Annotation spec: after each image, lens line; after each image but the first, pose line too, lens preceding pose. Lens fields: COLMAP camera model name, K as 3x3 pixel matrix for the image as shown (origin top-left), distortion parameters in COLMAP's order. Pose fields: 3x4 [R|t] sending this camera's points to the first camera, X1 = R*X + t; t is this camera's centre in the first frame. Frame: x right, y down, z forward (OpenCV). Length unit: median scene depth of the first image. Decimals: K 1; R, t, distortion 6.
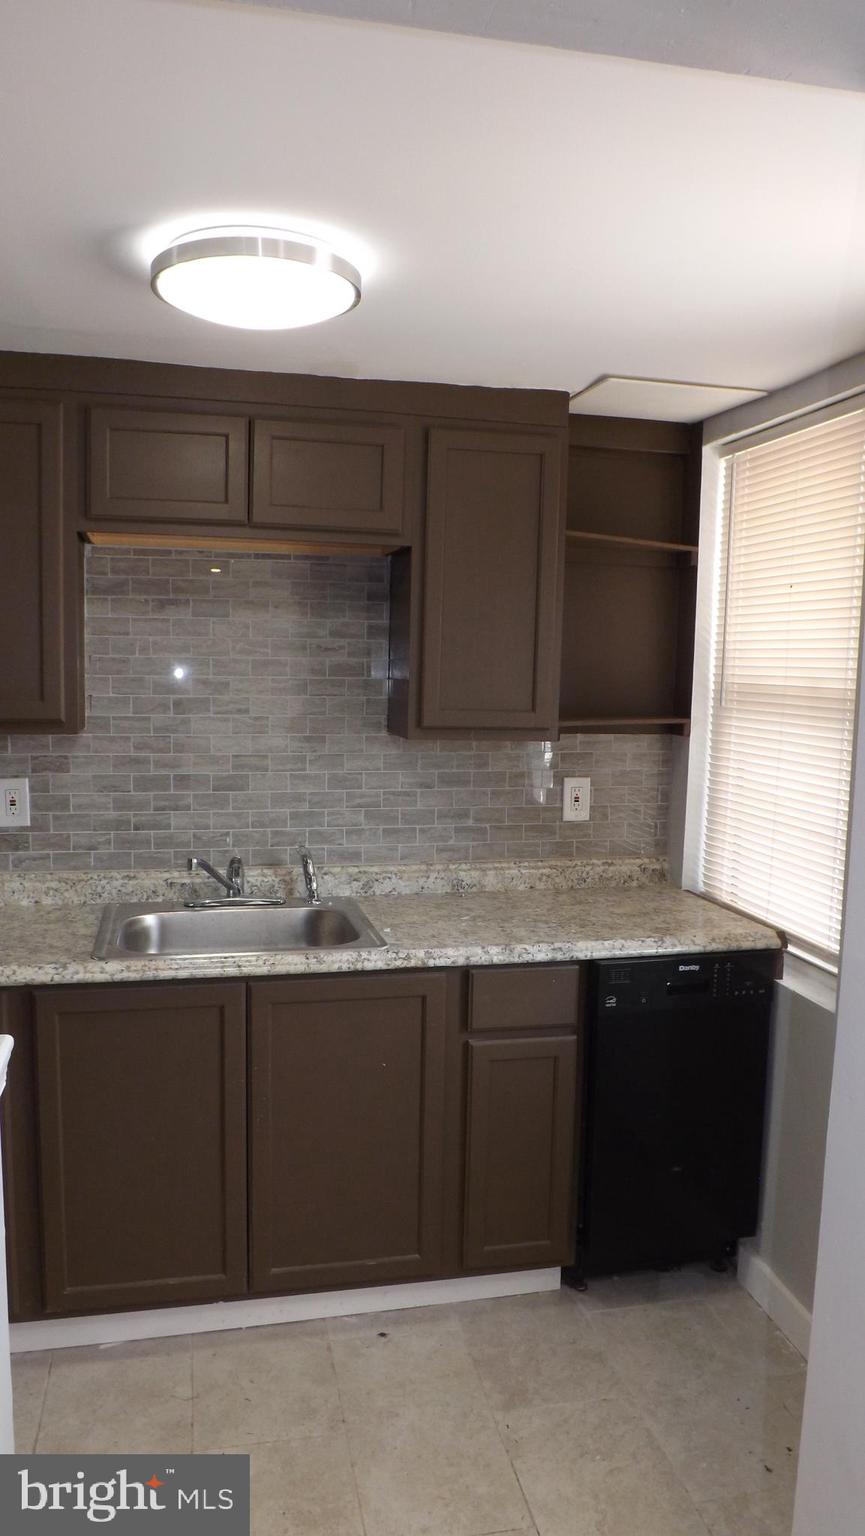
lens RADIAL K [[1153.2, 0, 439.7], [0, 1153.2, 776.4], [0, 0, 1]] dist [-0.018097, -0.079894]
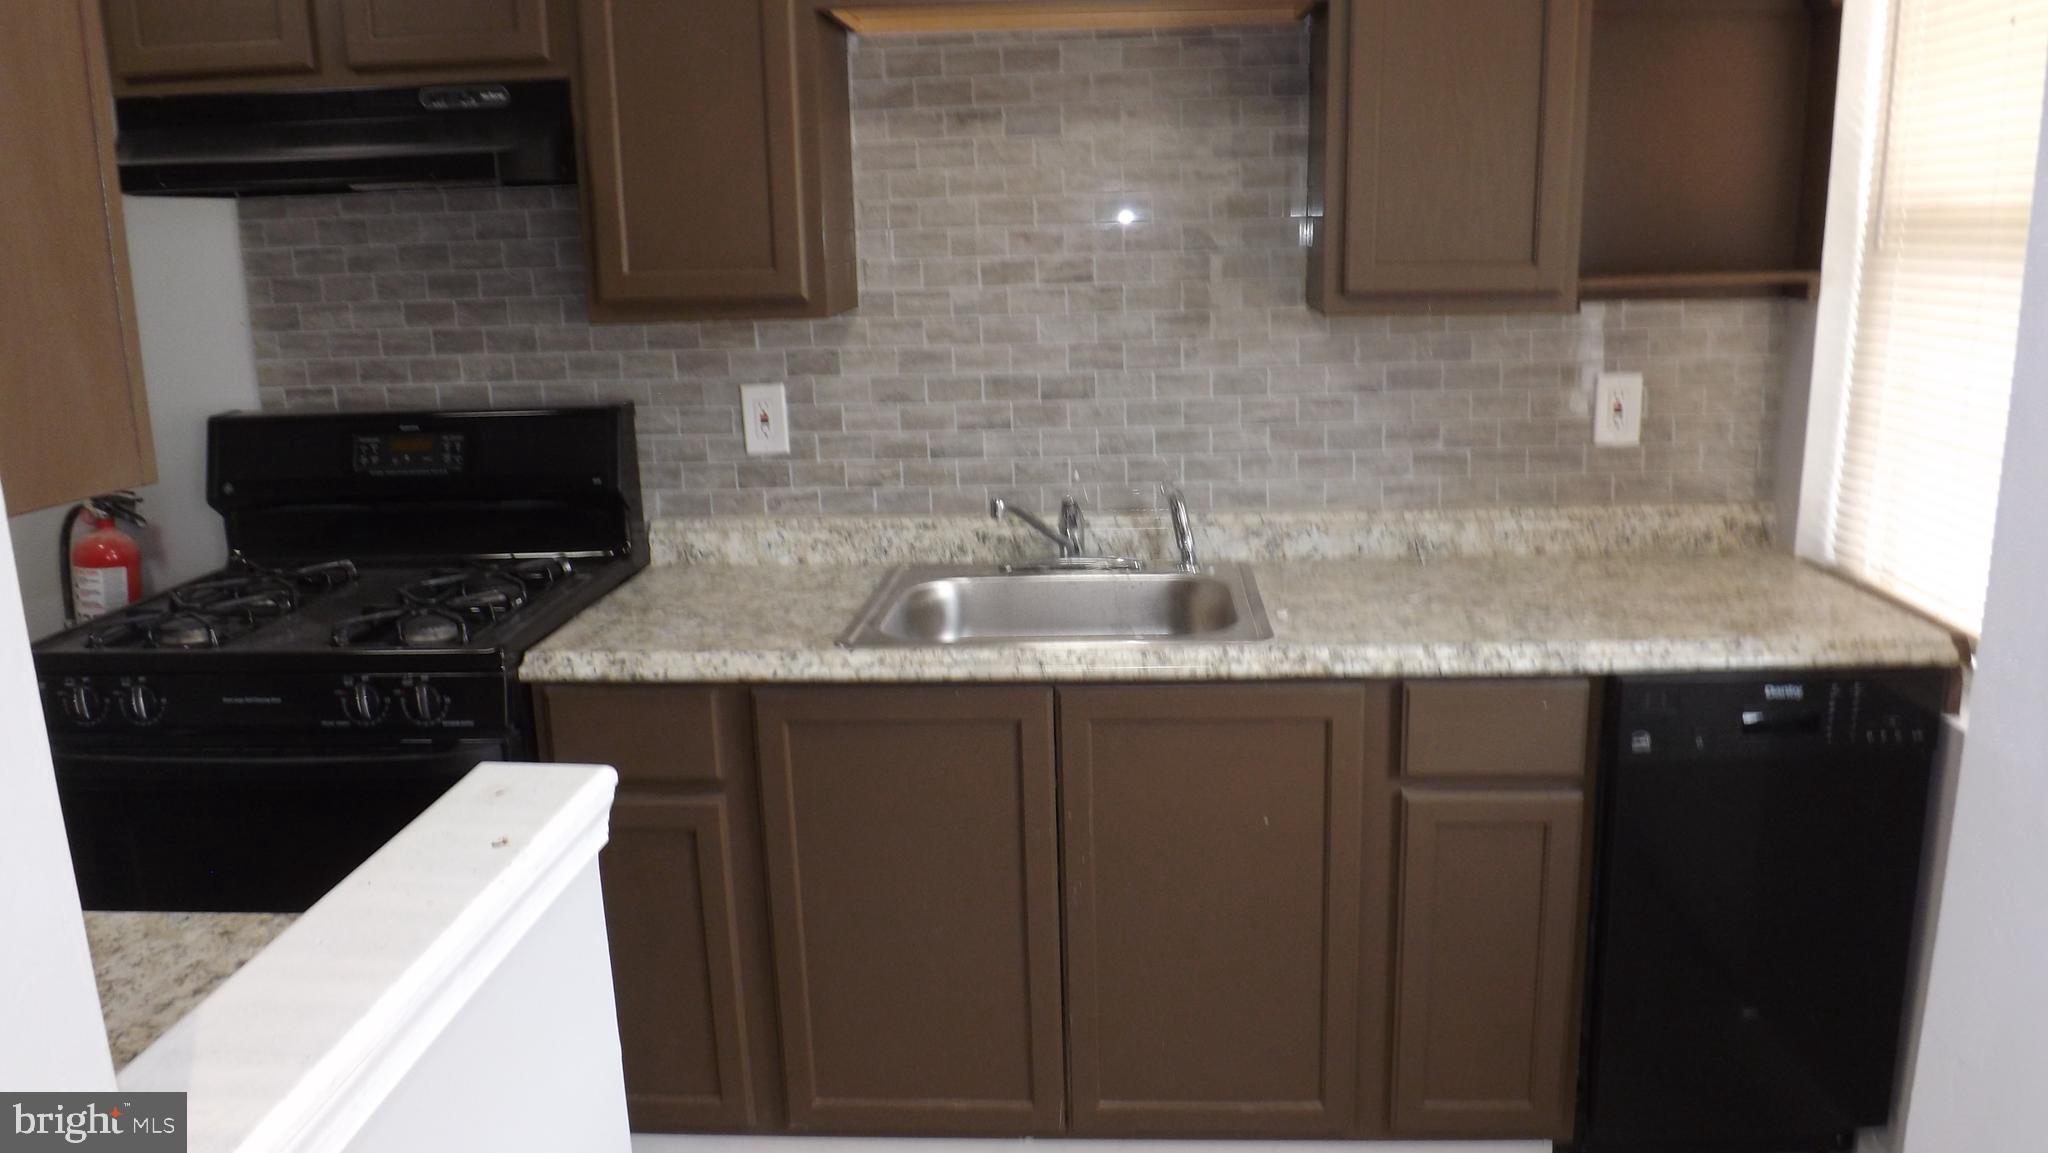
lens RADIAL K [[1537.6, 0, 1055.8], [0, 1537.6, 582.7], [0, 0, 1]] dist [-0.018097, -0.079894]
pose [[0.959892, 0.023273, -0.279403, 0.065908], [0.012033, 0.992211, 0.123986, 0.007282], [0.280112, -0.122375, 0.952135, 0.134857]]
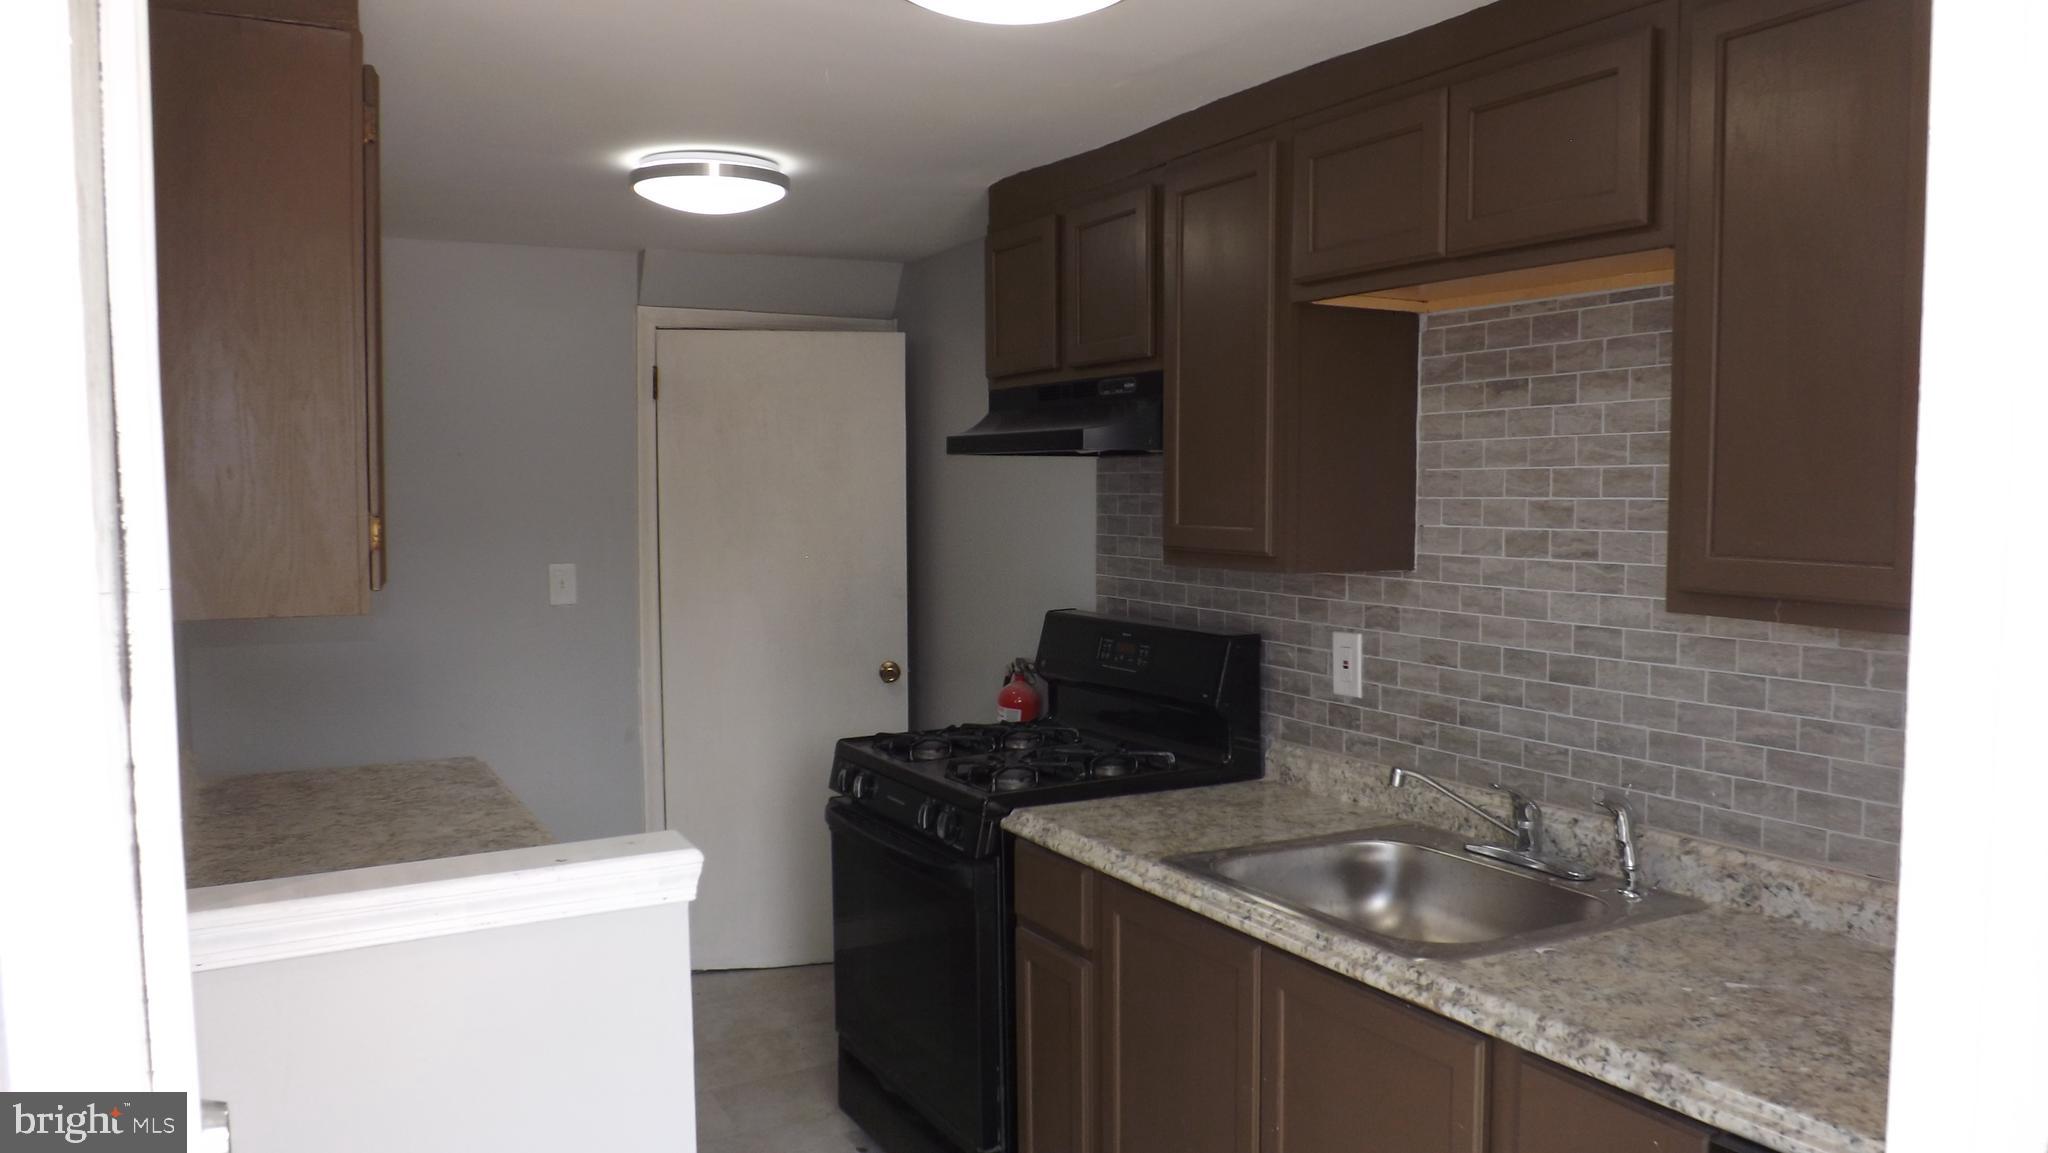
lens RADIAL K [[1508.0, 0, 1025.6], [0, 1508.0, 580.7], [0, 0, 1]] dist [-0.036446, -0.000580]
pose [[0.282710, 0.041453, -0.958309, 0.513356], [-0.095557, 0.995313, 0.014864, -0.026598], [0.954434, 0.087371, 0.285346, 0.498366]]
